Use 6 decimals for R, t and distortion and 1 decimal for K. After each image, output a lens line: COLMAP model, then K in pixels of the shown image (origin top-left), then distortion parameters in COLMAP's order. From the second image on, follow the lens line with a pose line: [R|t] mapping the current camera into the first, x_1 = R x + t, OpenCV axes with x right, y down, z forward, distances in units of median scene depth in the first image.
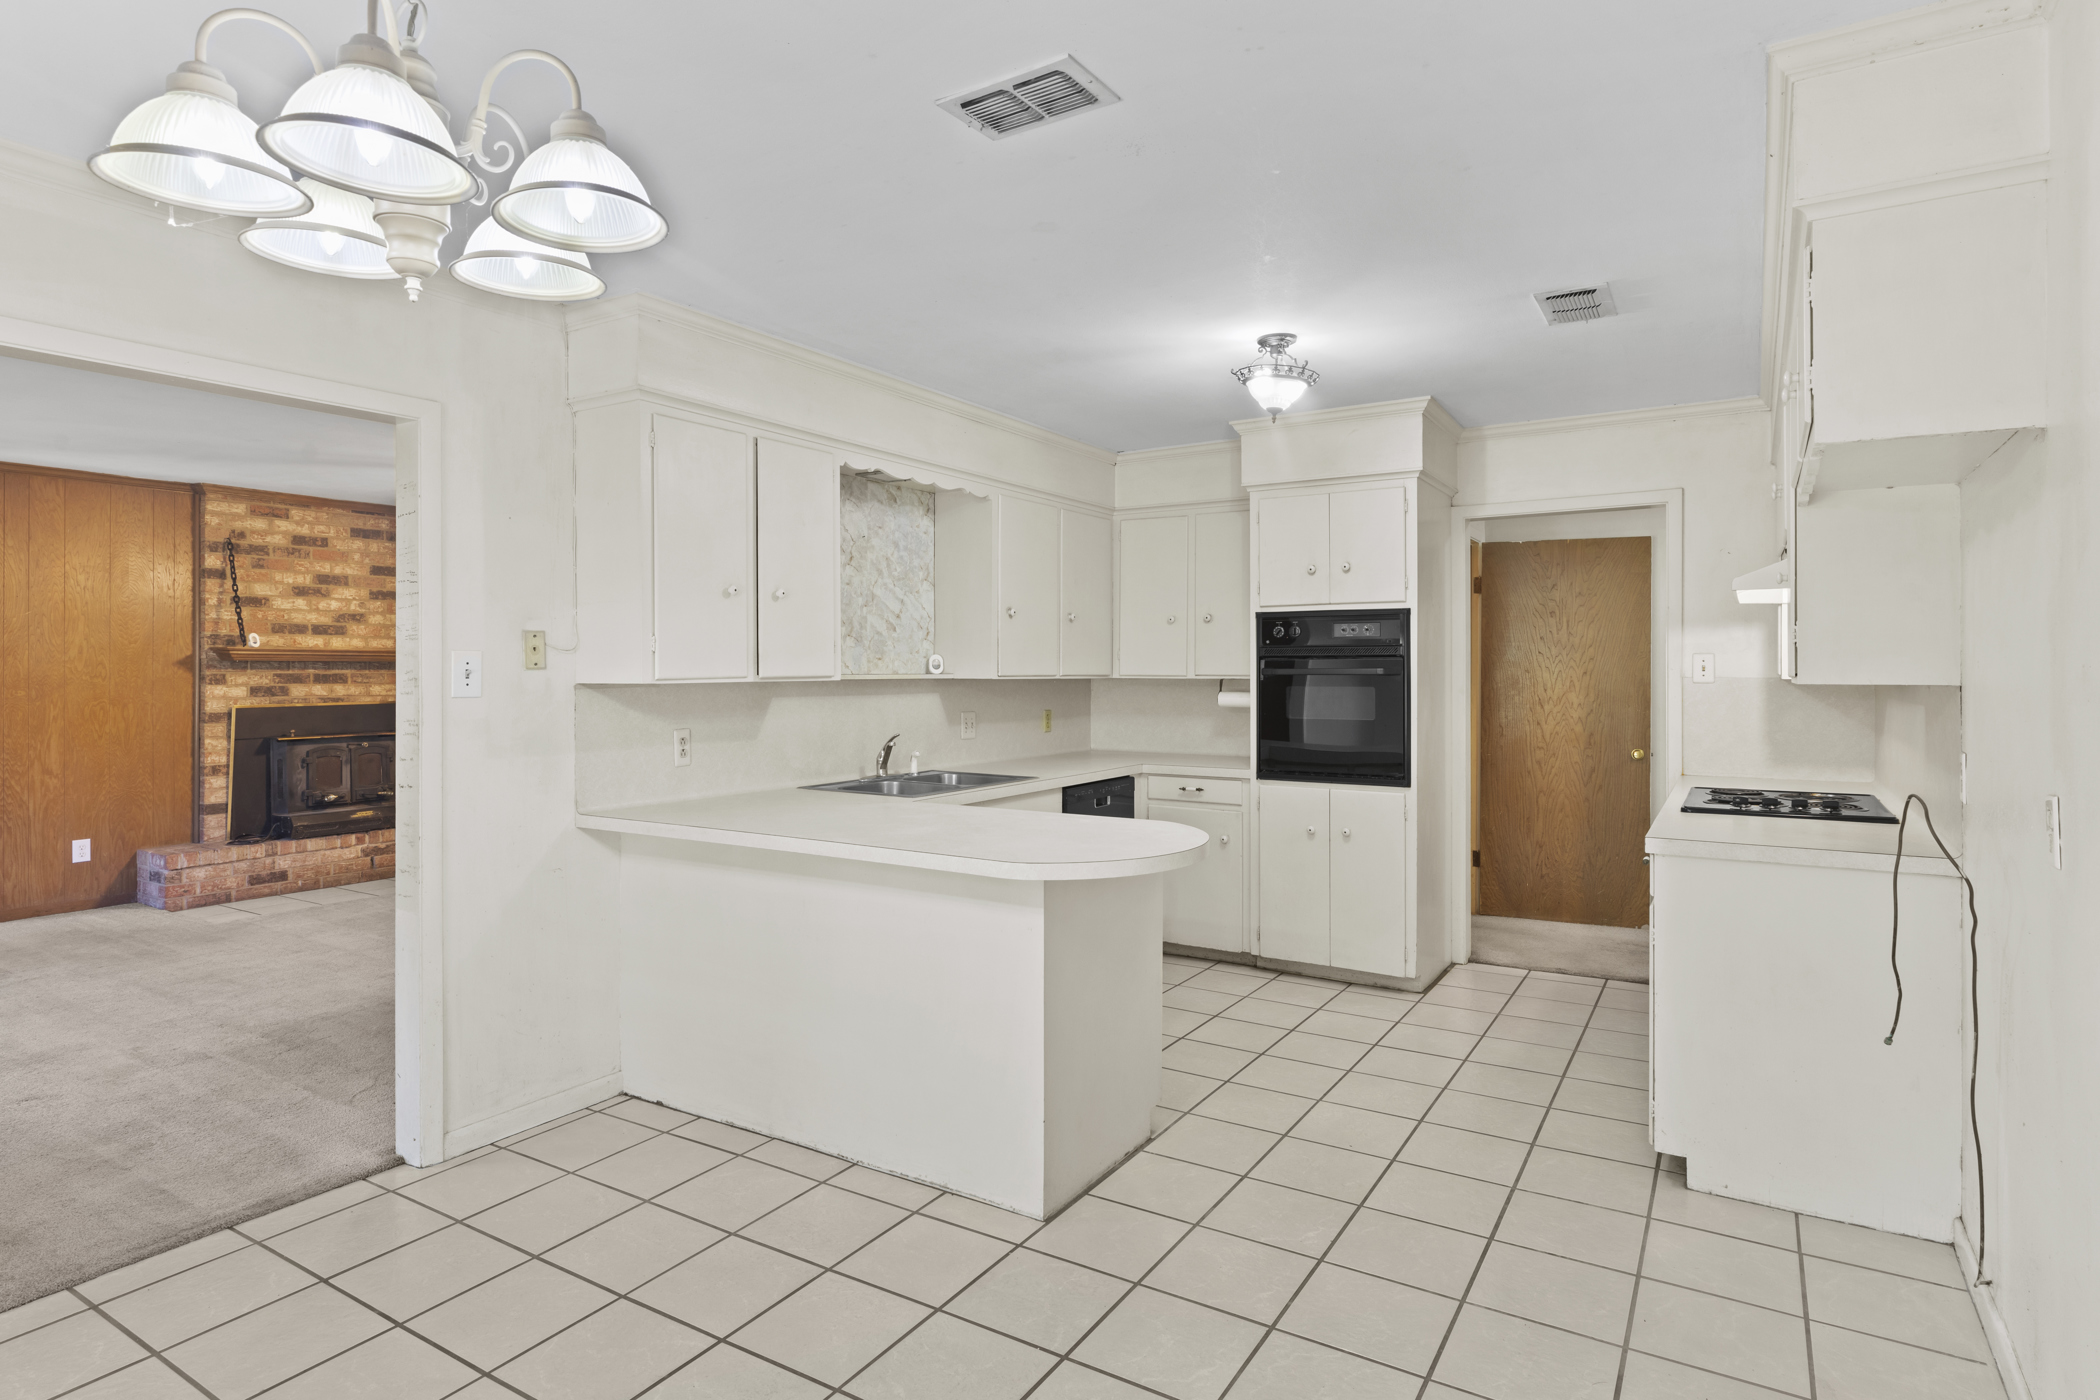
lens RADIAL K [[1126.6, 0, 1050.0], [0, 1126.6, 664.9], [0, 0, 1]] dist [-0.000603, 0.000085]
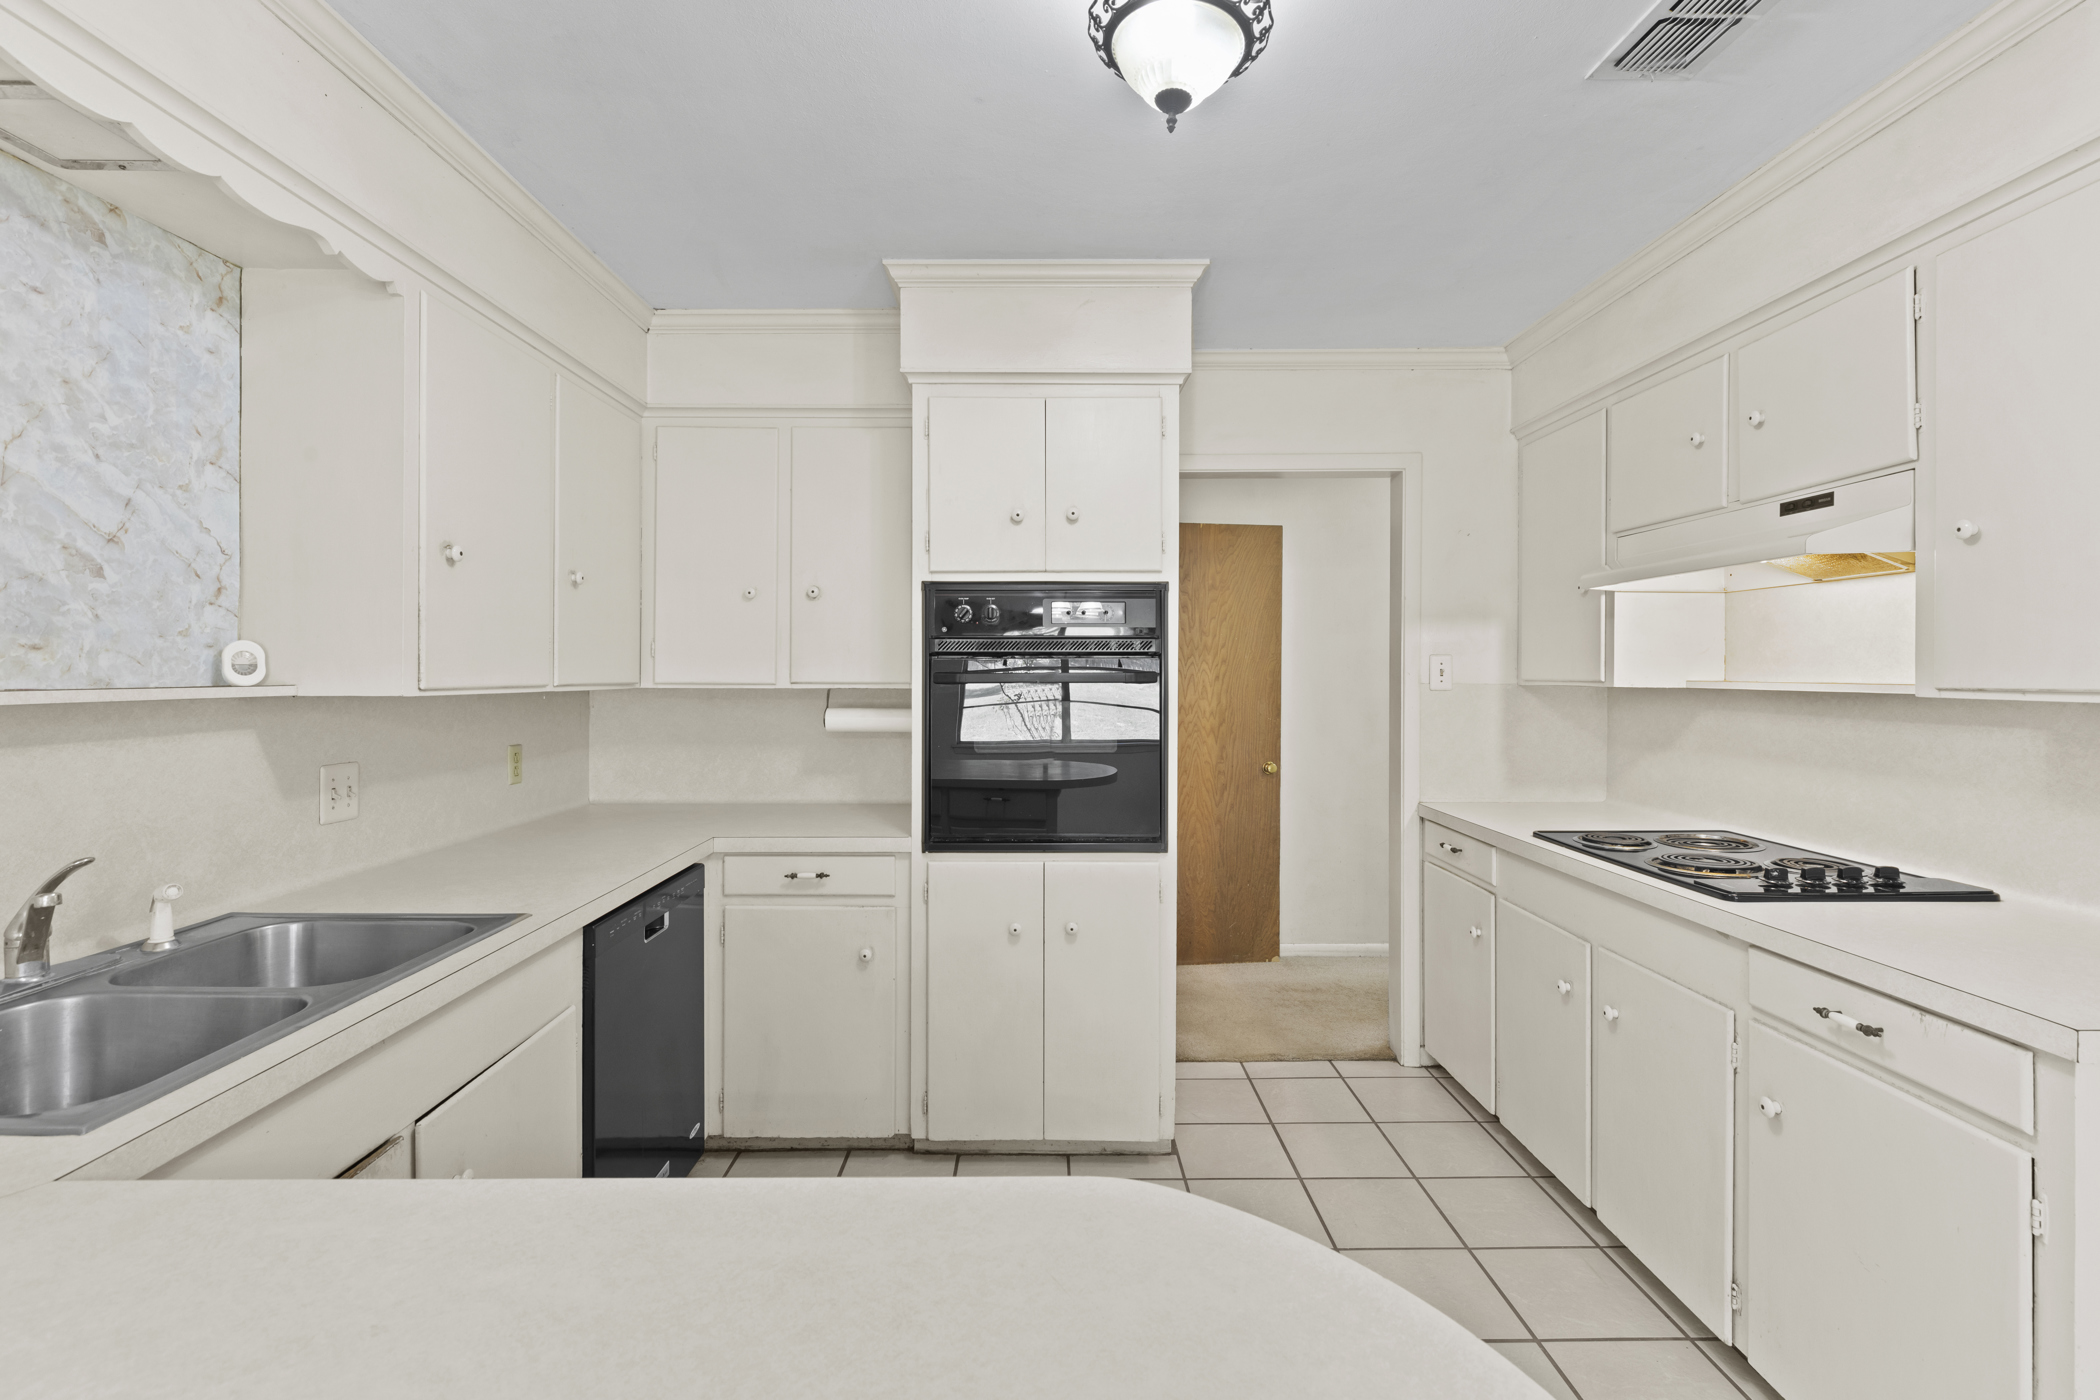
lens RADIAL K [[945.8, 0, 1046.2], [0, 945.8, 672.5], [0, 0, 1]] dist [0.003068, 0.000243]
pose [[0.846818, -0.000118, 0.531882, -0.034571], [-0.002921, 0.999984, 0.004873, 0.000281], [-0.531874, -0.005680, 0.846804, 0.530883]]
